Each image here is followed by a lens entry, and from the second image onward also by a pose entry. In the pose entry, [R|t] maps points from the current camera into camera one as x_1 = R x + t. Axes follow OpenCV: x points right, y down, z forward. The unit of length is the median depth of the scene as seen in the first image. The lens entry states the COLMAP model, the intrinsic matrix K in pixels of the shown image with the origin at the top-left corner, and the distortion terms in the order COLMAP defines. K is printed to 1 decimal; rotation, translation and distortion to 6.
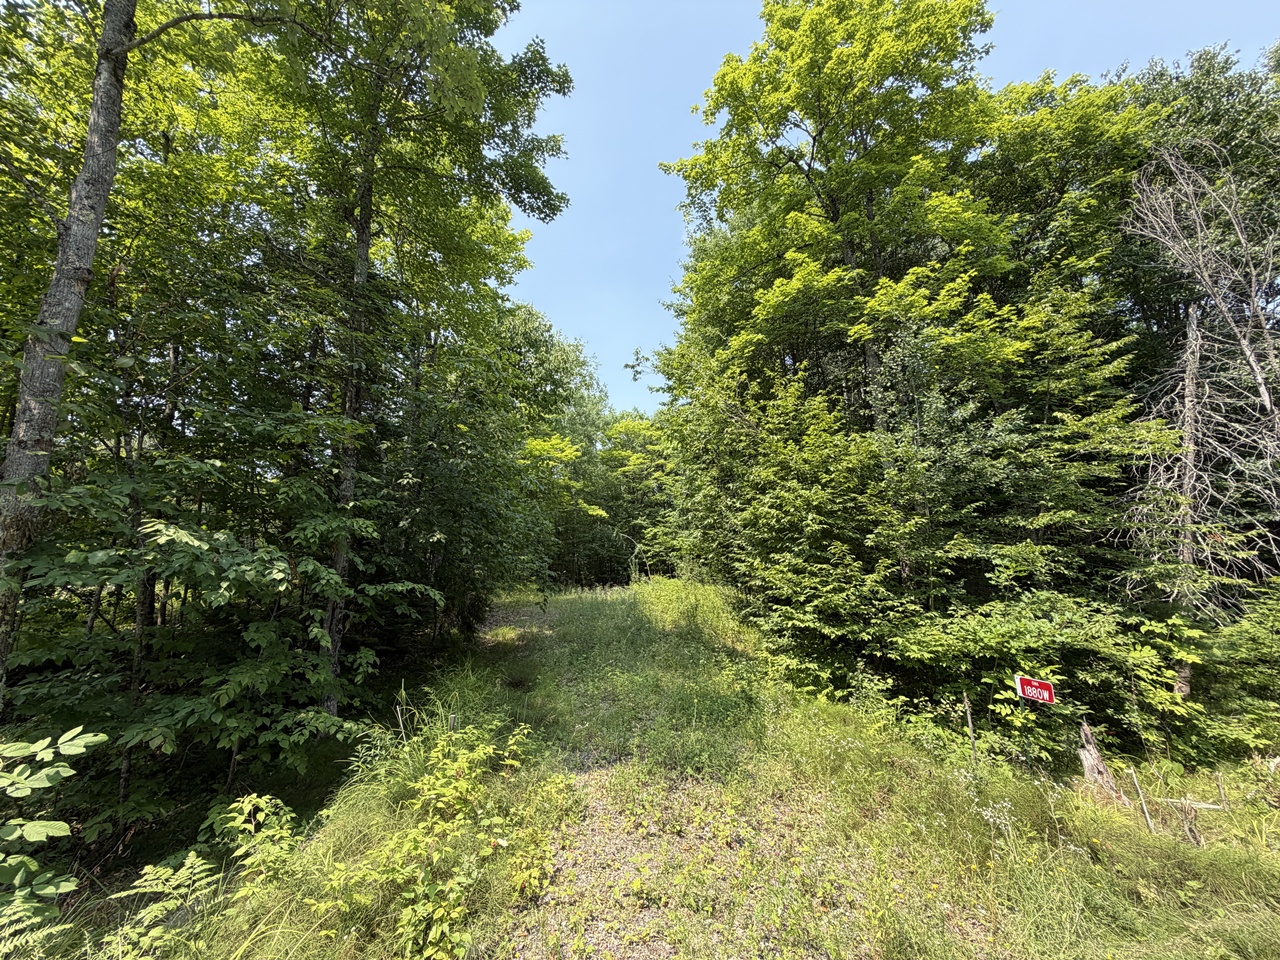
lens RADIAL K [[514.3, 0, 635.6], [0, 514.3, 474.7], [0, 0, 1]] dist [-0.002924, 0.003545]
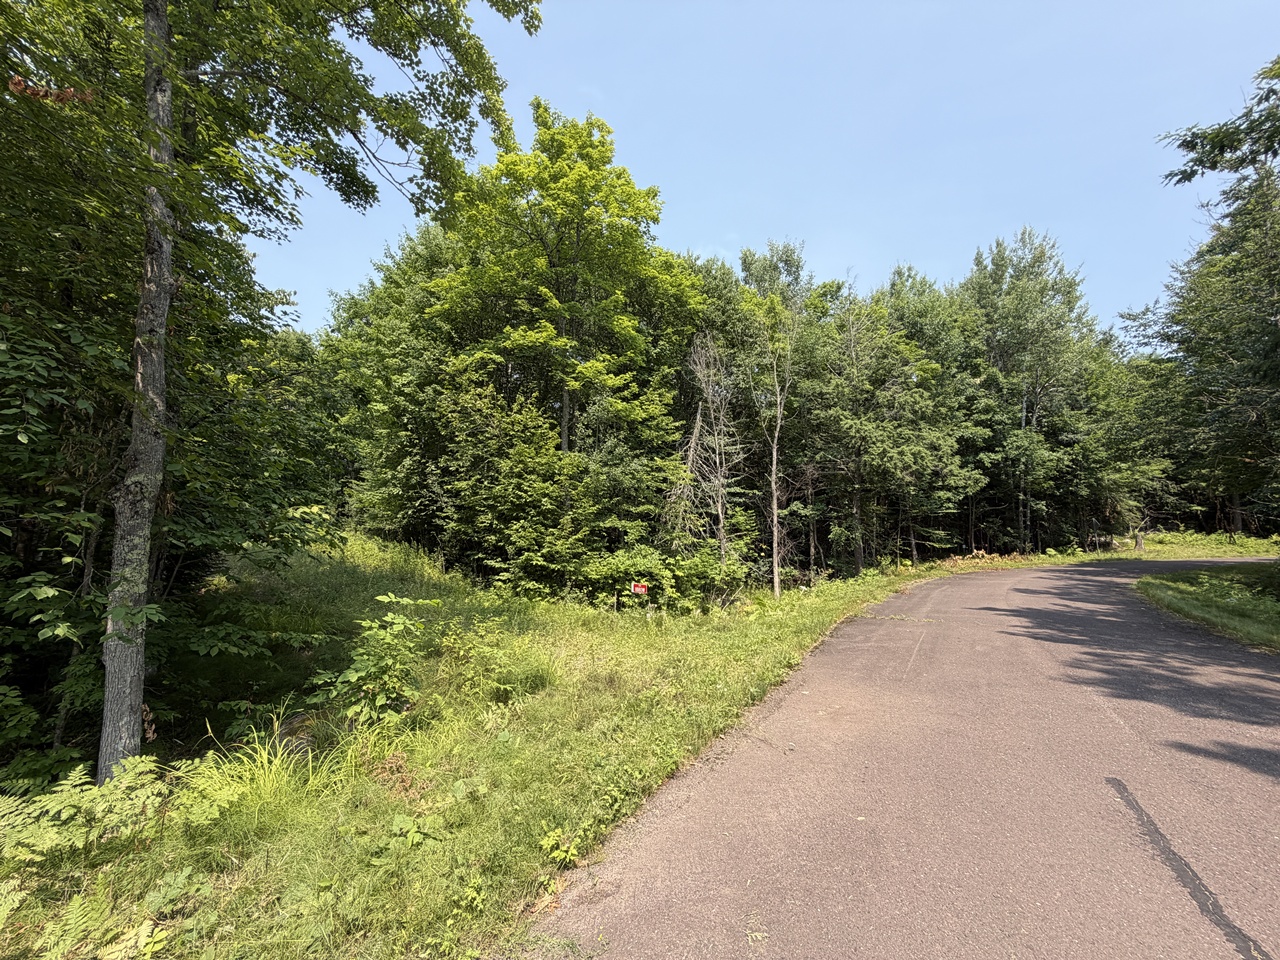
lens RADIAL K [[514.3, 0, 635.6], [0, 514.3, 474.7], [0, 0, 1]] dist [-0.002924, 0.003545]
pose [[0.705260, 0.097706, 0.702184, -0.659973], [-0.166341, 0.985614, 0.029926, -0.102846], [-0.689159, -0.137908, 0.711366, -0.393559]]
